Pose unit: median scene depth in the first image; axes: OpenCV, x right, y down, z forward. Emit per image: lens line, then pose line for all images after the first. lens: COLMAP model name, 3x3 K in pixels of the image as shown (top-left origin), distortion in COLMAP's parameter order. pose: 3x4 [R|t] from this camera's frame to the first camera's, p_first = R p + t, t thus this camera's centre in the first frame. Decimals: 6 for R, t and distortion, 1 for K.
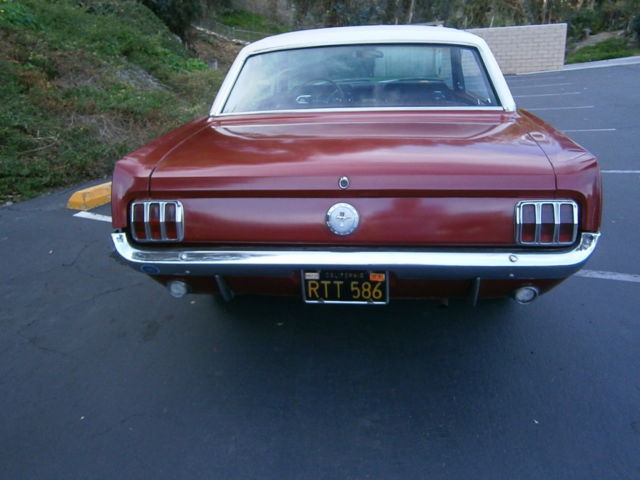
lens RADIAL K [[524.8, 0, 322.5], [0, 524.8, 230.0], [0, 0, 1]] dist [-0.056982, 0.082717]
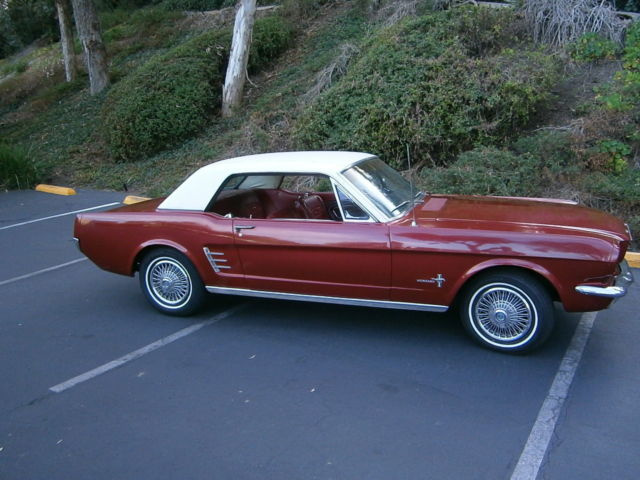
lens RADIAL K [[524.8, 0, 322.5], [0, 524.8, 230.0], [0, 0, 1]] dist [-0.056982, 0.082717]
pose [[-0.241205, 0.229119, -0.943040, 0.476682], [-0.269670, 0.917638, 0.291921, -0.205452], [0.932255, 0.324722, -0.159552, 0.443616]]
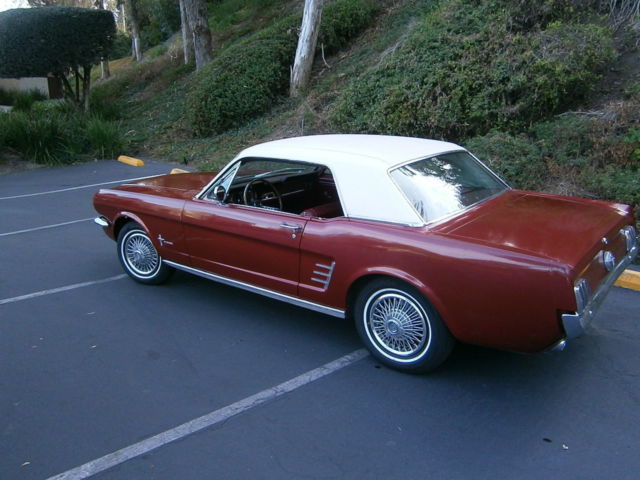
lens RADIAL K [[524.8, 0, 322.5], [0, 524.8, 230.0], [0, 0, 1]] dist [-0.056982, 0.082717]
pose [[-0.516914, 0.233501, -0.823576, 0.390949], [-0.235992, 0.885928, 0.399298, -0.270690], [0.822866, 0.400760, -0.402844, 0.661112]]
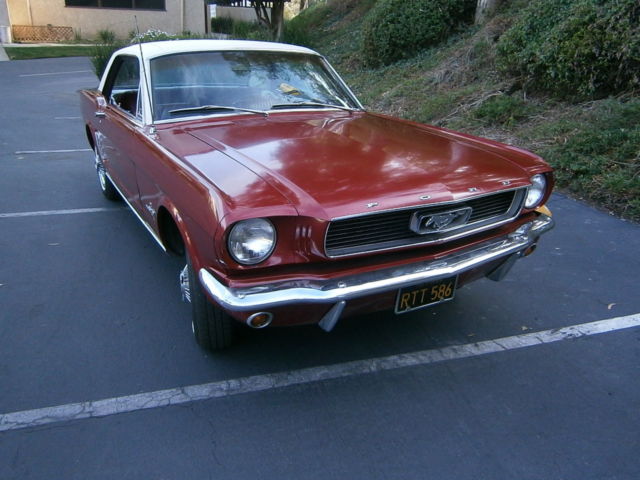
lens RADIAL K [[524.8, 0, 322.5], [0, 524.8, 230.0], [0, 0, 1]] dist [-0.056982, 0.082717]
pose [[-0.829276, 0.206737, -0.519193, 0.191354], [-0.158387, 0.804012, 0.573131, -0.250577], [0.535925, 0.557516, -0.634003, 0.695512]]
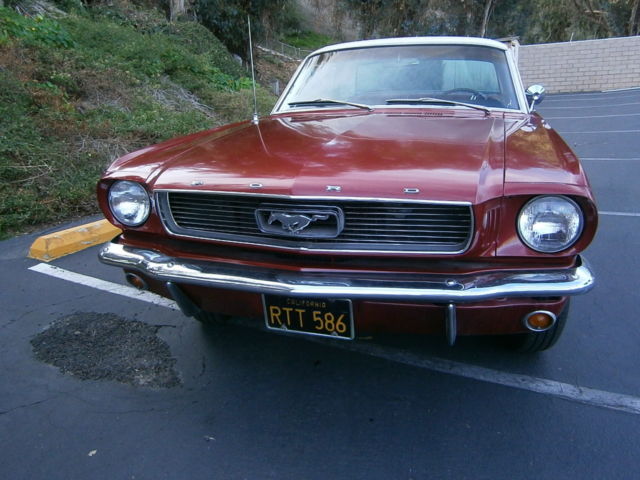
lens RADIAL K [[524.8, 0, 322.5], [0, 524.8, 230.0], [0, 0, 1]] dist [-0.056982, 0.082717]
pose [[0.991608, 0.022334, -0.127338, 0.024439], [-0.027023, 0.999014, -0.035211, -0.028562], [0.126426, 0.038357, 0.991234, 0.111390]]
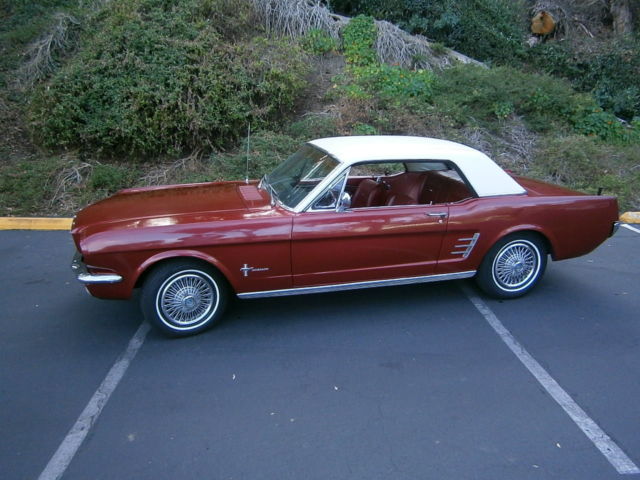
lens RADIAL K [[524.8, 0, 322.5], [0, 524.8, 230.0], [0, 0, 1]] dist [-0.056982, 0.082717]
pose [[0.379855, 0.250134, -0.890586, 0.450046], [-0.290571, 0.946282, 0.141842, -0.150830], [0.878225, 0.204899, 0.432131, 0.252675]]
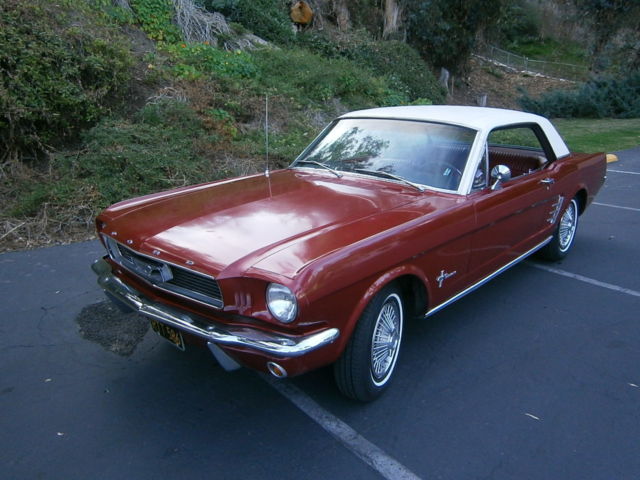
lens RADIAL K [[524.8, 0, 322.5], [0, 524.8, 230.0], [0, 0, 1]] dist [-0.056982, 0.082717]
pose [[0.839608, 0.156276, -0.520227, 0.188753], [-0.178781, 0.983864, 0.007015, -0.070104], [0.512929, 0.087117, 0.853999, 0.095723]]
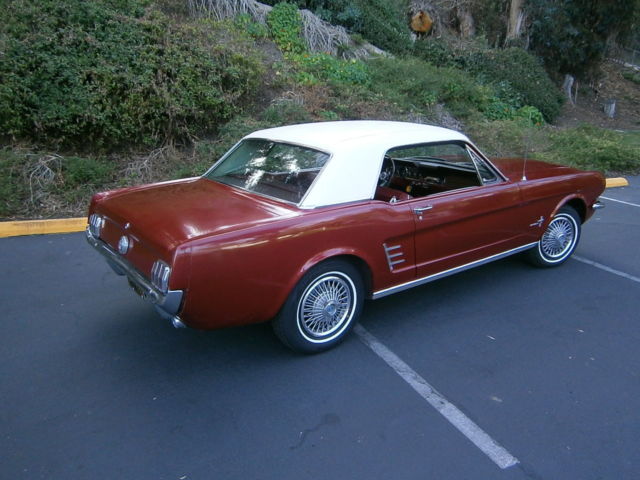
lens RADIAL K [[524.8, 0, 322.5], [0, 524.8, 230.0], [0, 0, 1]] dist [-0.056982, 0.082717]
pose [[0.682187, 0.217987, -0.697928, 0.308751], [-0.250666, 0.966404, 0.056828, -0.061211], [0.686868, 0.136179, 0.713910, 0.027081]]
